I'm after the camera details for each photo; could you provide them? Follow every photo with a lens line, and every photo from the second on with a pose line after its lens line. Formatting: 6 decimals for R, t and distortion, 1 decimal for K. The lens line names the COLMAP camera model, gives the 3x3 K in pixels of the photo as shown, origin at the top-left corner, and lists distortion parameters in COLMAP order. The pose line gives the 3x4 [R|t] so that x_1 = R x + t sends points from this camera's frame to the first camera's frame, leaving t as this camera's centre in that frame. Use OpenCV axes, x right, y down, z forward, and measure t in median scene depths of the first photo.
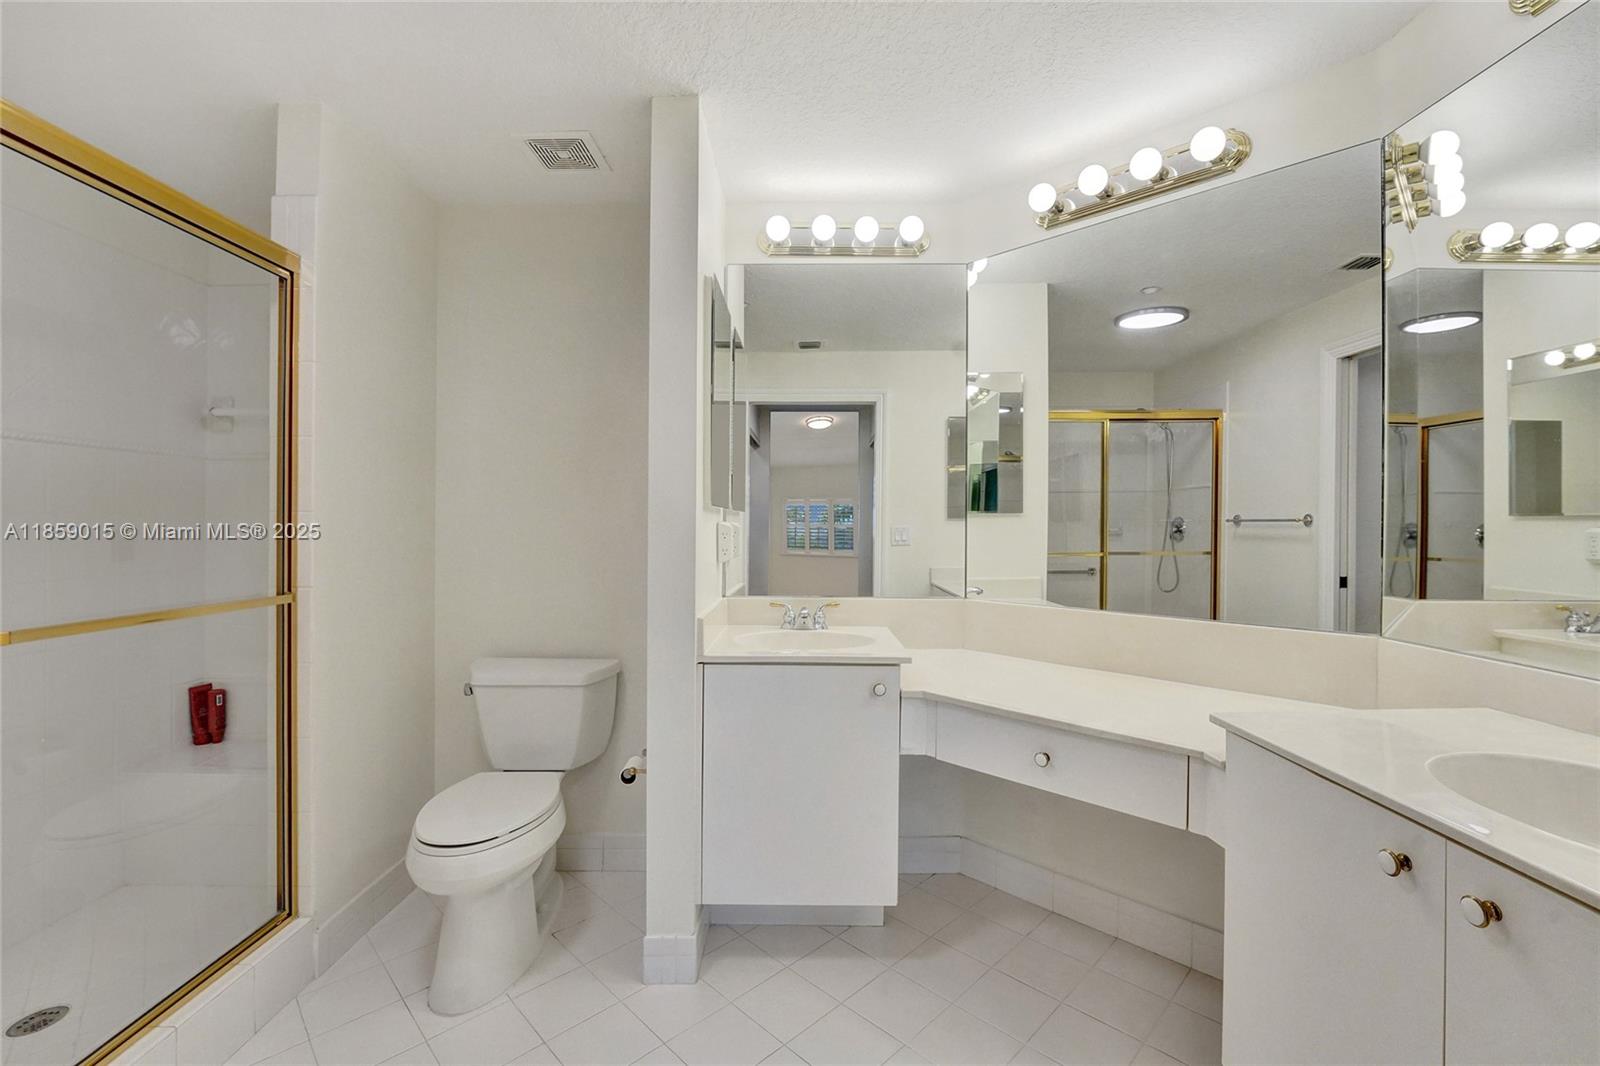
lens RADIAL K [[666.9, 0, 798.1], [0, 666.9, 544.2], [0, 0, 1]] dist [-0.026491, 0.000035]
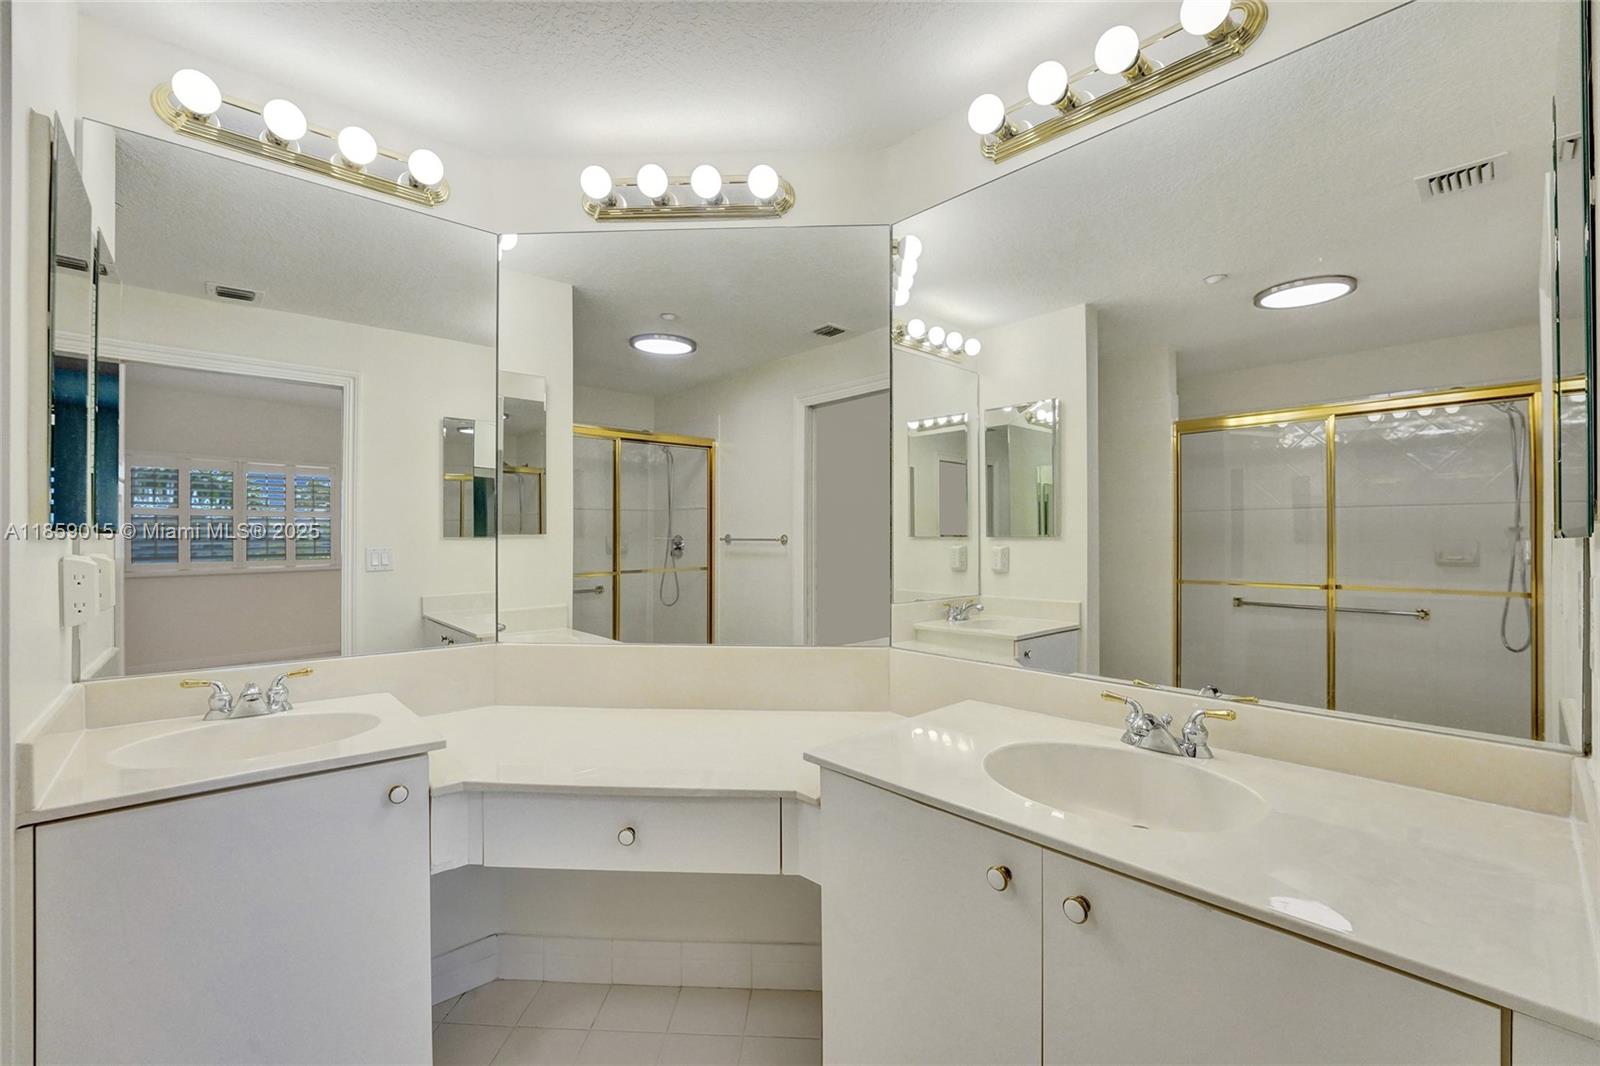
lens RADIAL K [[666.9, 0, 798.1], [0, 666.9, 544.2], [0, 0, 1]] dist [-0.026491, 0.000035]
pose [[0.733471, -0.007150, 0.679683, -0.033010], [0.019063, 0.999768, -0.010054, -0.026736], [-0.679454, 0.020331, 0.733437, 0.172357]]
